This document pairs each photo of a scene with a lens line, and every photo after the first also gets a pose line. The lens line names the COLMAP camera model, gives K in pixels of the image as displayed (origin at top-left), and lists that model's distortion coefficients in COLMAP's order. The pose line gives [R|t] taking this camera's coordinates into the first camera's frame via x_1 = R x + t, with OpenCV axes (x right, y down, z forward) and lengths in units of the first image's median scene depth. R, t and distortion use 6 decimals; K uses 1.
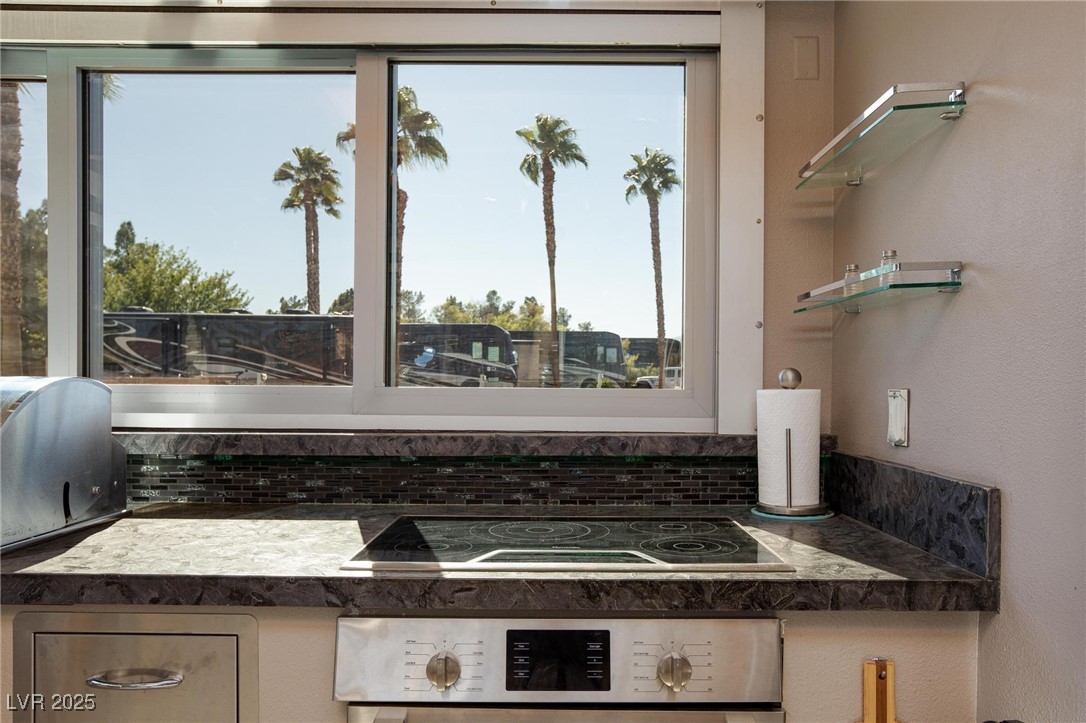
lens RADIAL K [[823.7, 0, 553.7], [0, 823.7, 394.5], [0, 0, 1]] dist [-0.036879, 0.003614]
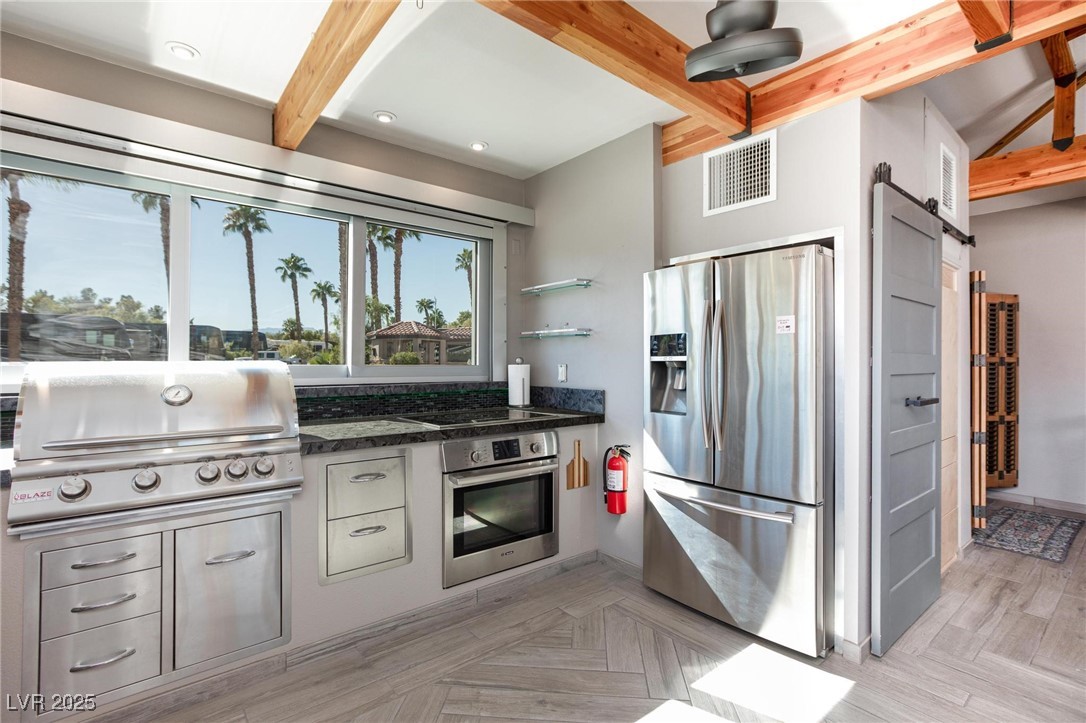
lens RADIAL K [[503.2, 0, 540.2], [0, 503.2, 361.3], [0, 0, 1]] dist [-0.022983, 0.016421]
pose [[0.778816, -0.005234, 0.627230, -0.727550], [0.013835, 0.999865, -0.008836, -0.001515], [-0.627099, 0.015559, 0.778784, -0.402476]]
